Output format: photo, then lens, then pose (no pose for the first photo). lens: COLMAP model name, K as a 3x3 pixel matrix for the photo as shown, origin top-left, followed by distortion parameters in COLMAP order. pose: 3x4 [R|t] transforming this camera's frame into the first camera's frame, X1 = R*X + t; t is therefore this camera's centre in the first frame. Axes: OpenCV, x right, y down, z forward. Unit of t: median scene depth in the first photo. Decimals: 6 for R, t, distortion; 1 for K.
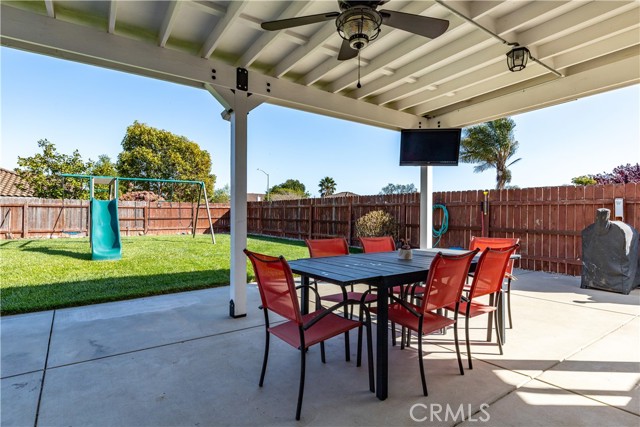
lens RADIAL K [[341.2, 0, 320.1], [0, 341.2, 216.3], [0, 0, 1]] dist [0.000801, -0.000095]
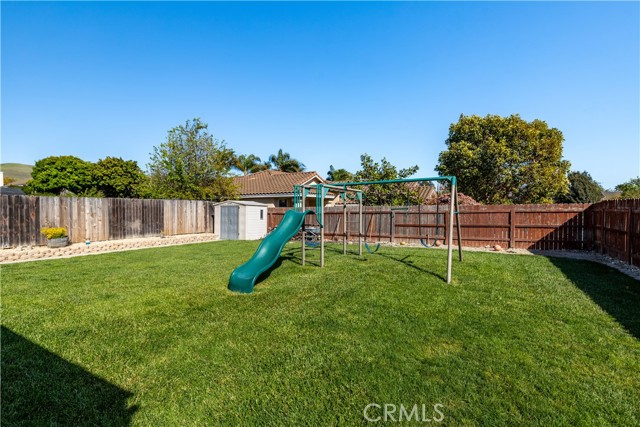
lens RADIAL K [[310.8, 0, 320.0], [0, 310.8, 213.5], [0, 0, 1]] dist [0.002117, 0.000289]
pose [[0.402308, -0.000882, -0.915504, 0.067978], [0.001749, 0.999998, -0.000195, -0.023021], [0.915503, -0.001523, 0.402309, 0.390162]]
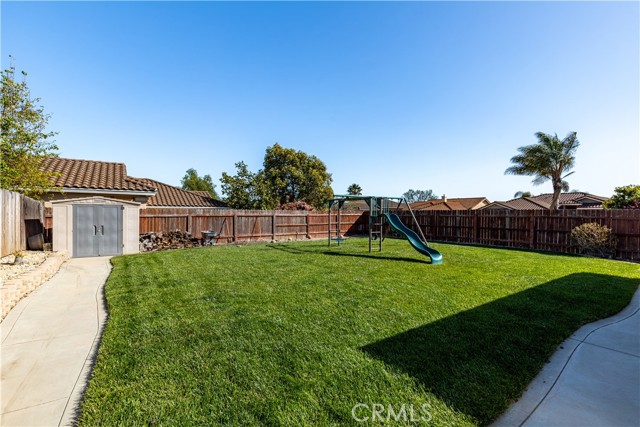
lens RADIAL K [[299.9, 0, 320.0], [0, 299.9, 213.5], [0, 0, 1]] dist [0.000277, 0.000007]
pose [[0.999995, -0.003014, 0.000455, -0.456292], [0.003018, 0.999948, -0.009723, -0.022924], [-0.000426, 0.009724, 0.999953, -0.073253]]
